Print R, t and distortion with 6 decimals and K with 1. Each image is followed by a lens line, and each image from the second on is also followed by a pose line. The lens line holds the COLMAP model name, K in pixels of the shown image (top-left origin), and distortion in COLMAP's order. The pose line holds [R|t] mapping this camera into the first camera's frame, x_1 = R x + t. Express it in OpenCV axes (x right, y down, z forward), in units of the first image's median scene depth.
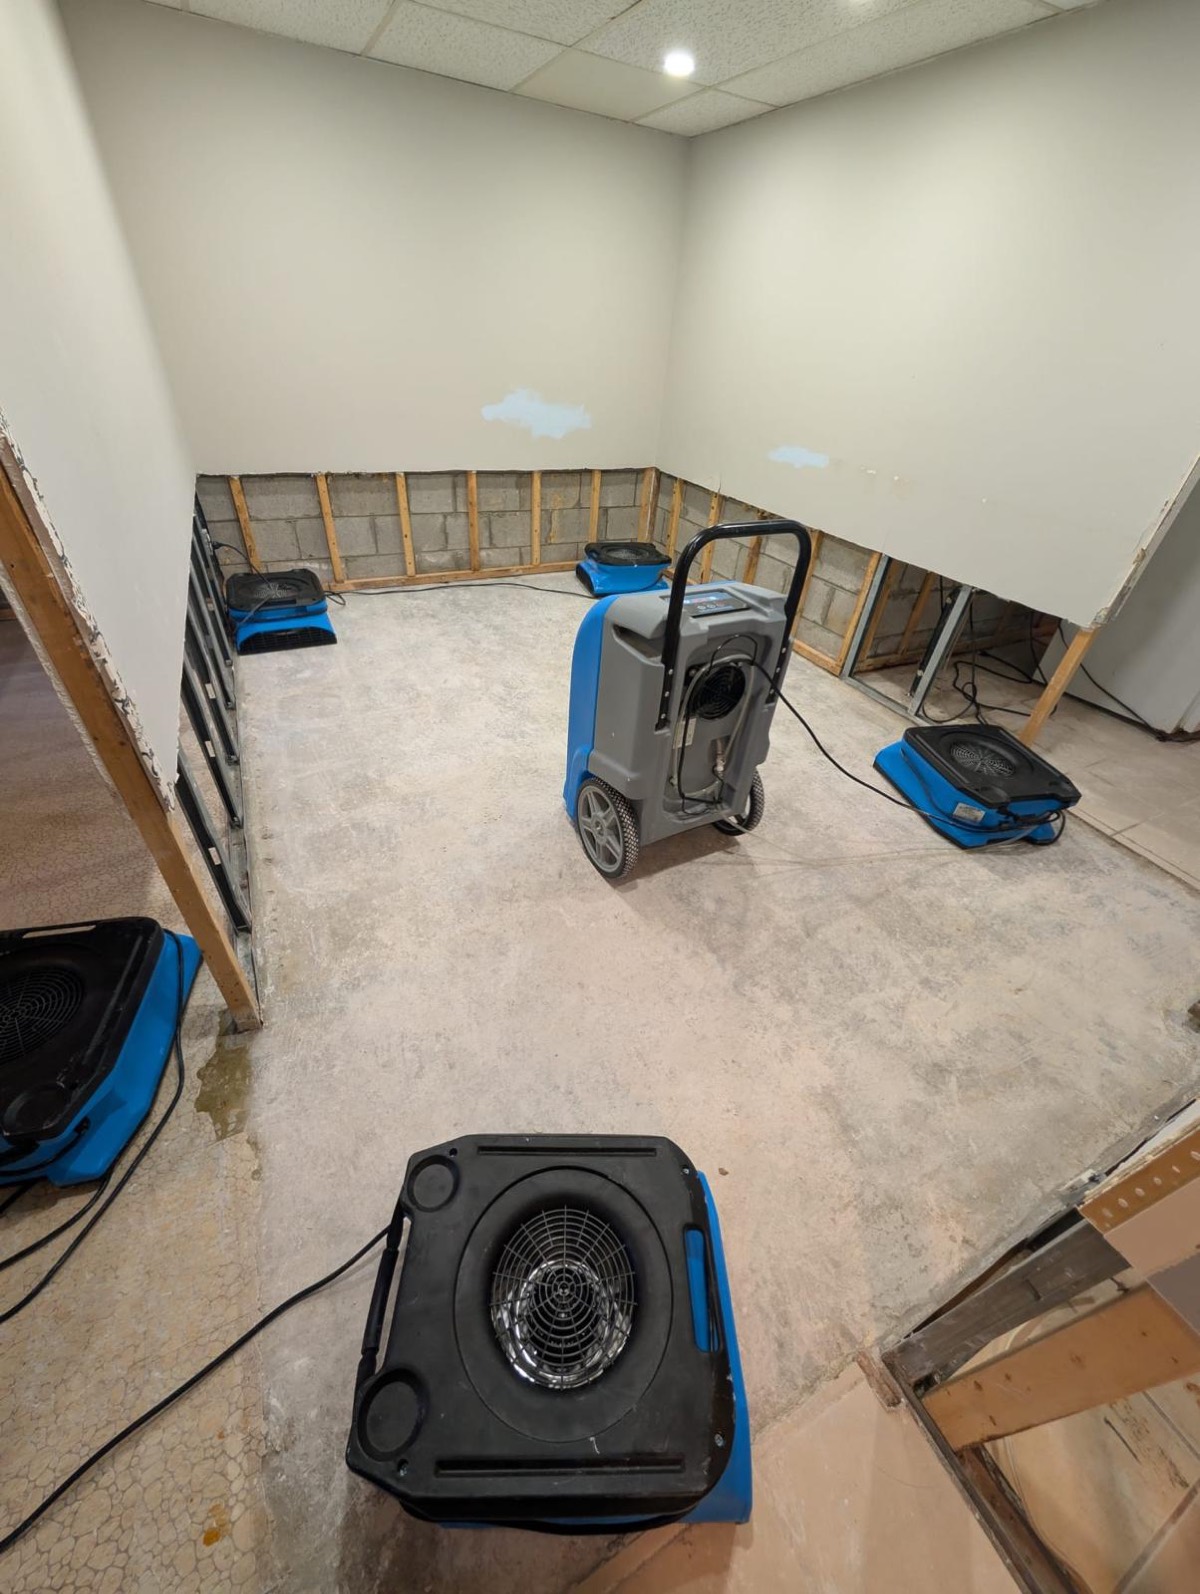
lens RADIAL K [[603.4, 0, 586.1], [0, 603.4, 790.3], [0, 0, 1]] dist [-0.005200, 0.000390]
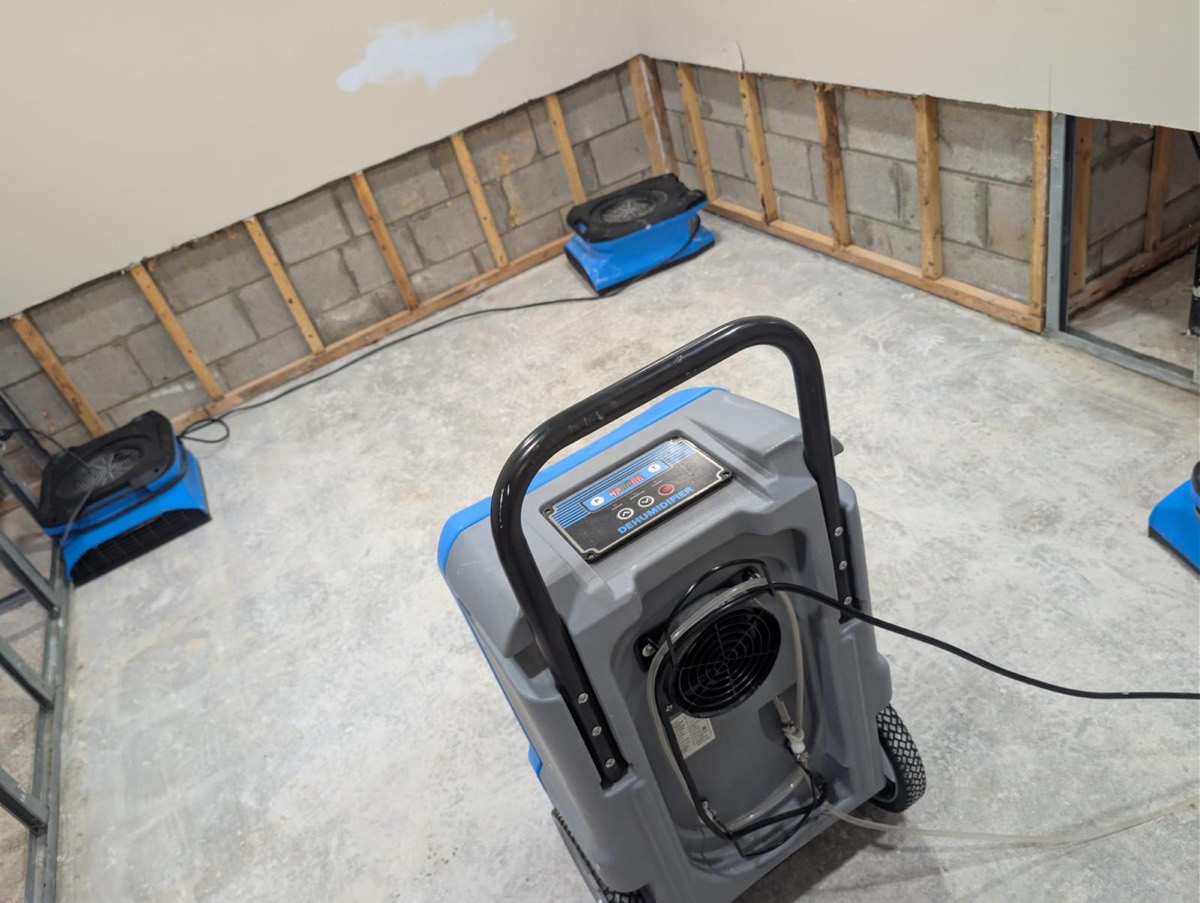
lens RADIAL K [[870.2, 0, 603.9], [0, 870.2, 452.2], [0, 0, 1]] dist [-0.011149, 0.008450]
pose [[0.947246, -0.274154, -0.166029, 0.143585], [0.271095, 0.961668, -0.041266, -0.156333], [0.170978, -0.005920, 0.985257, 0.162239]]
